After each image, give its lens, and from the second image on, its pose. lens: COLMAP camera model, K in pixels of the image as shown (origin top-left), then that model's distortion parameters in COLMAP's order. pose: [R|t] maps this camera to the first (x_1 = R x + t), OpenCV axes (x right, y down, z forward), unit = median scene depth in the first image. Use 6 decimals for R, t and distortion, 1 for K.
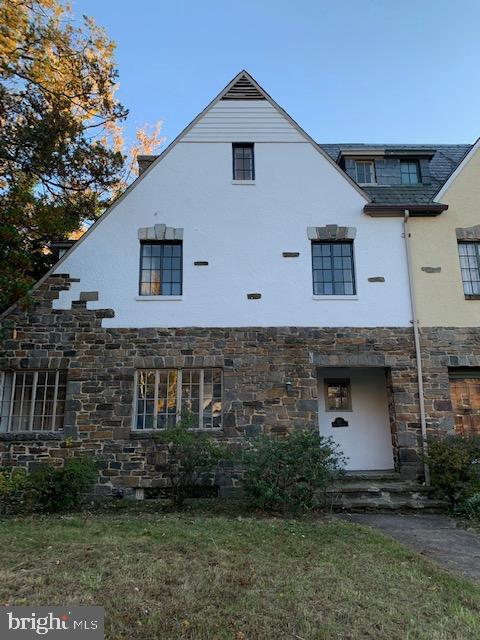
lens RADIAL K [[492.2, 0, 236.9], [0, 492.2, 321.2], [0, 0, 1]] dist [0.025758, -0.017654]
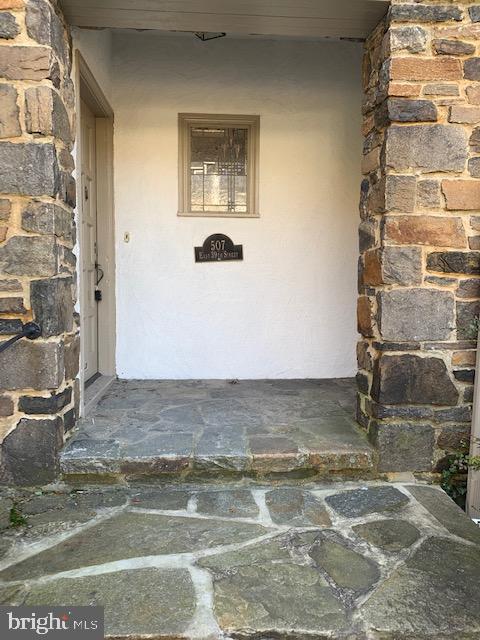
lens RADIAL K [[492.2, 0, 242.5], [0, 492.2, 320.9], [0, 0, 1]] dist [0.025758, -0.017654]
pose [[0.999099, 0.014690, 0.039805, 0.241087], [-0.027210, 0.941675, 0.335423, 0.156321], [-0.032556, -0.336204, 0.941226, 0.751328]]
